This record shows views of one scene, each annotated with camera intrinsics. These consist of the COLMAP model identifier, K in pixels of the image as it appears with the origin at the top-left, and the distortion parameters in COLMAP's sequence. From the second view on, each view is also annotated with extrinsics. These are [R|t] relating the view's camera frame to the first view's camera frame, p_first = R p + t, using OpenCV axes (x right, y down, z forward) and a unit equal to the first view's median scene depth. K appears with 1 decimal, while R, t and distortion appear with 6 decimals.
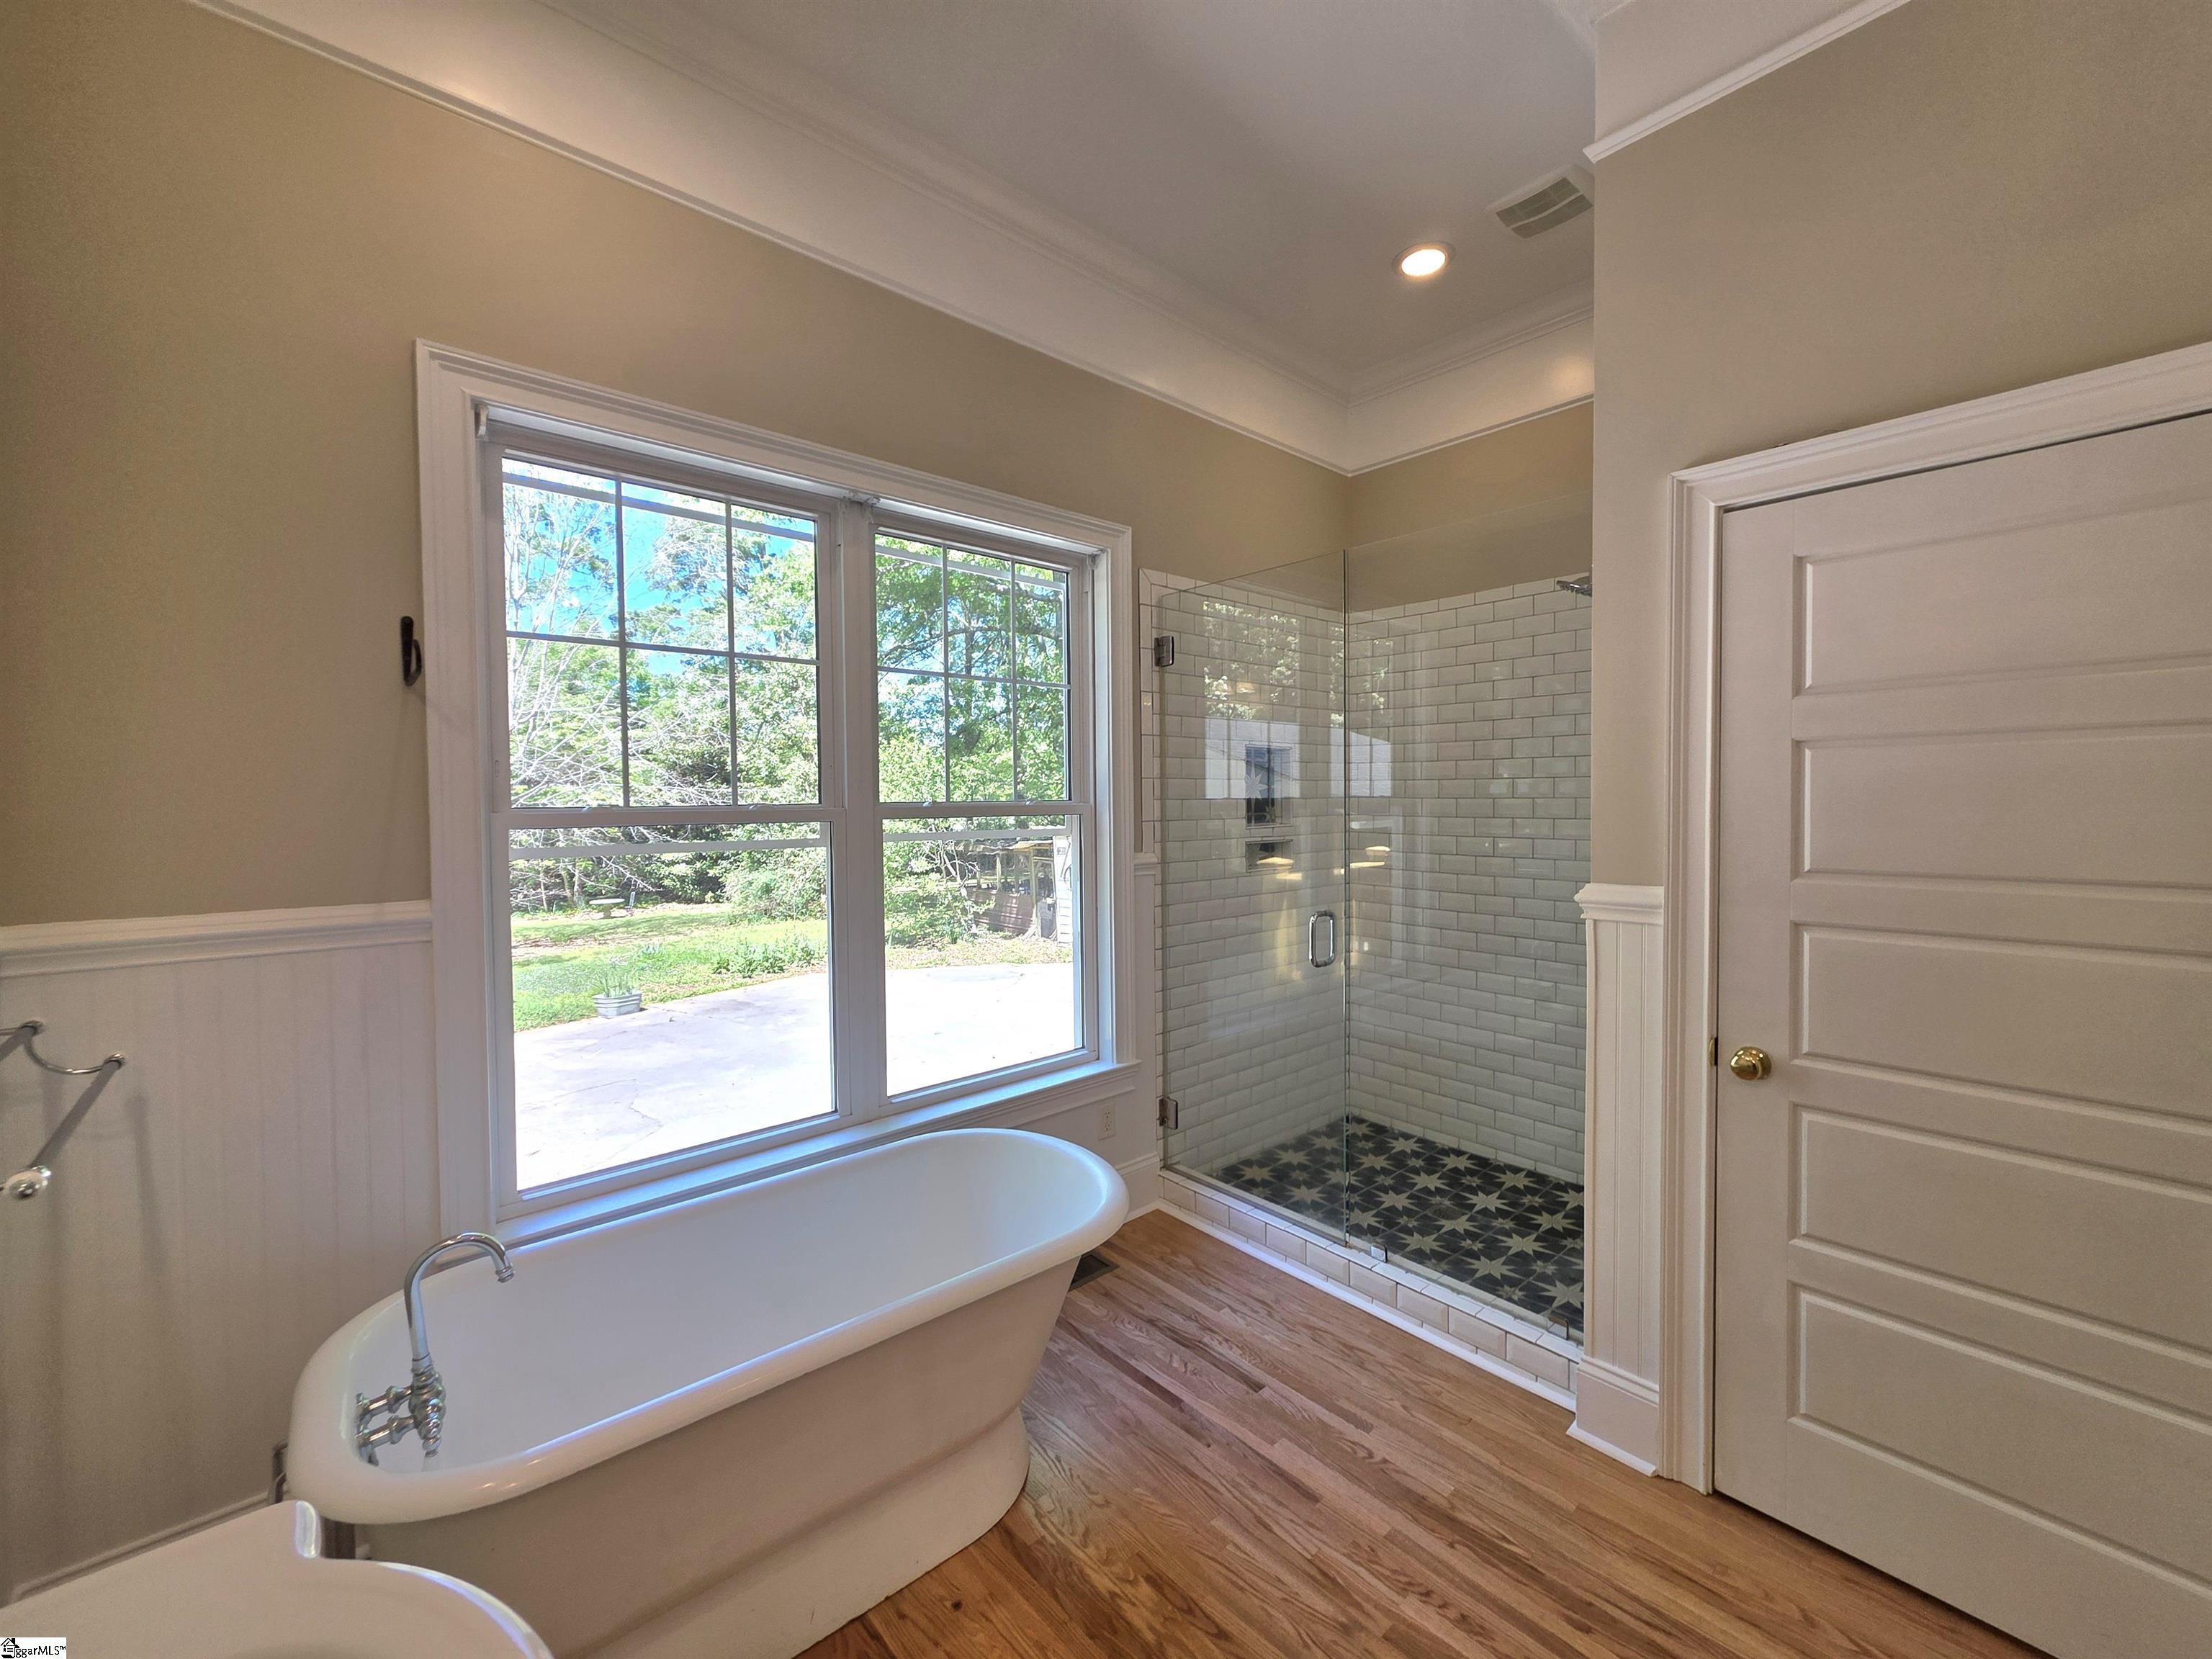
lens RADIAL K [[890.9, 0, 1112.8], [0, 890.9, 823.2], [0, 0, 1]] dist [0.000689, -0.000241]
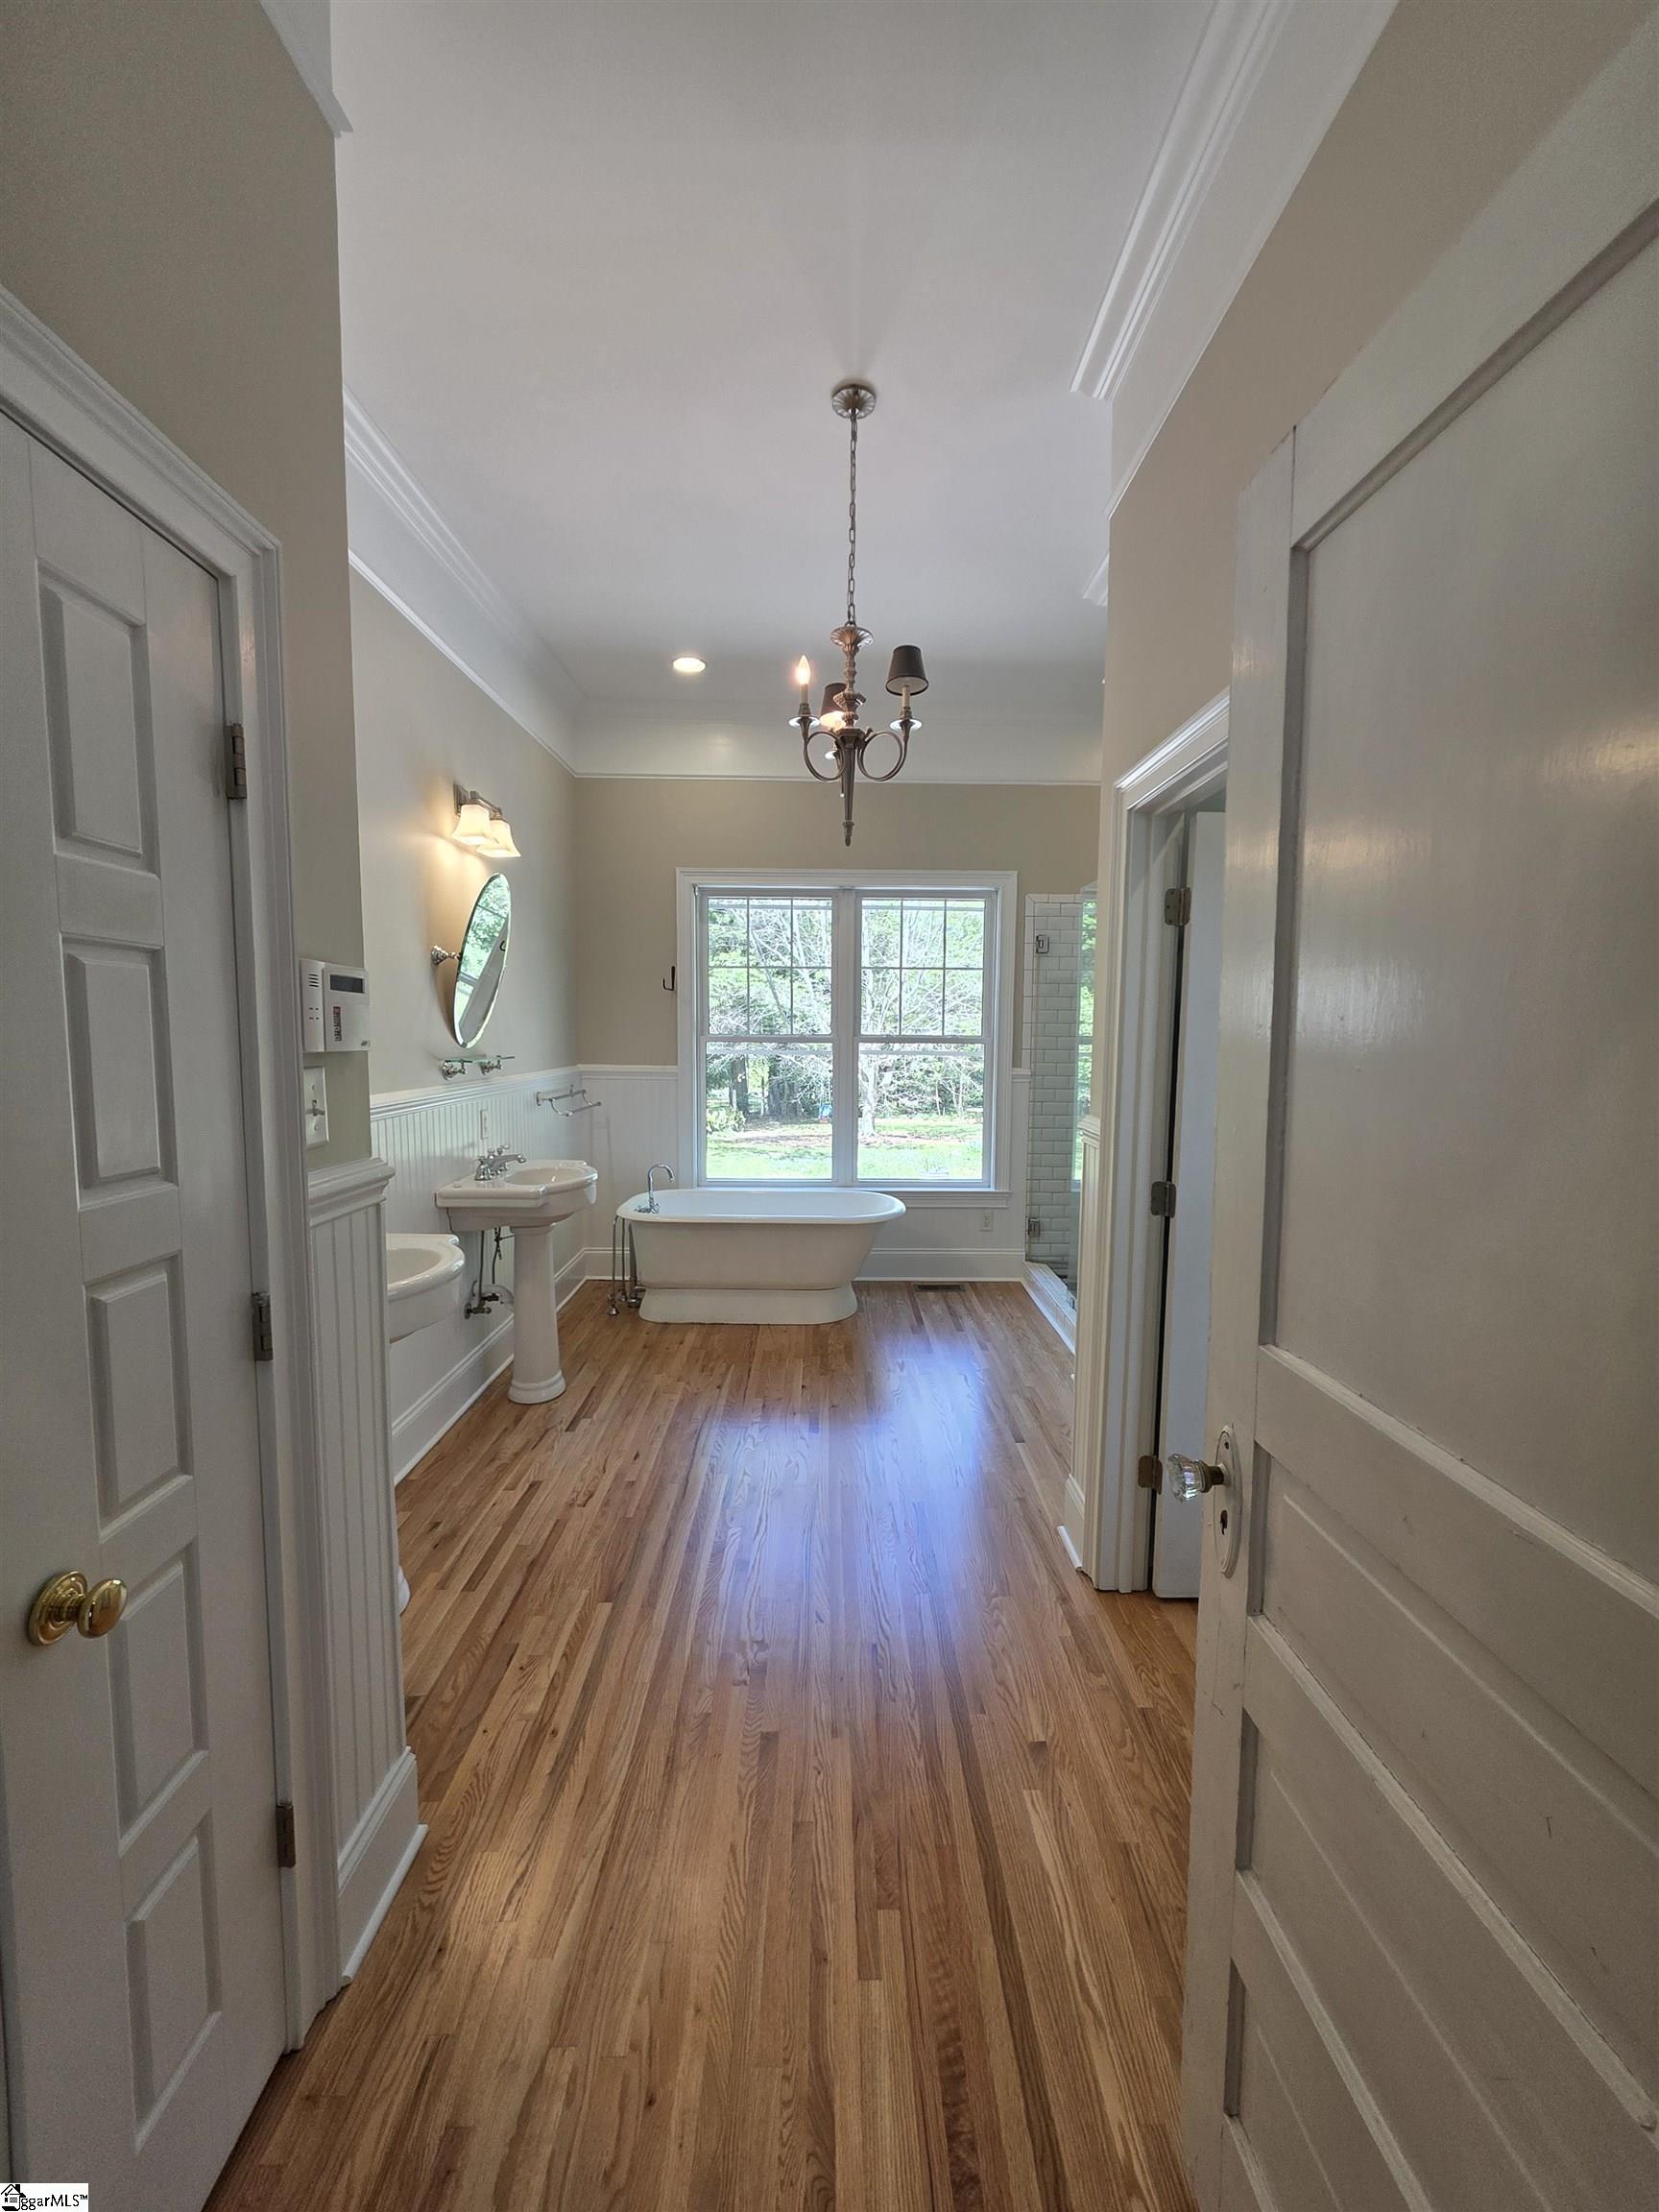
lens RADIAL K [[890.9, 0, 847.0], [0, 890.9, 1114.4], [0, 0, 1]] dist [0.000689, -0.000241]
pose [[0.761277, 0.068952, -0.644750, 1.023736], [-0.032945, 0.997159, 0.067740, 0.021794], [0.647589, -0.030328, 0.761386, -0.560825]]
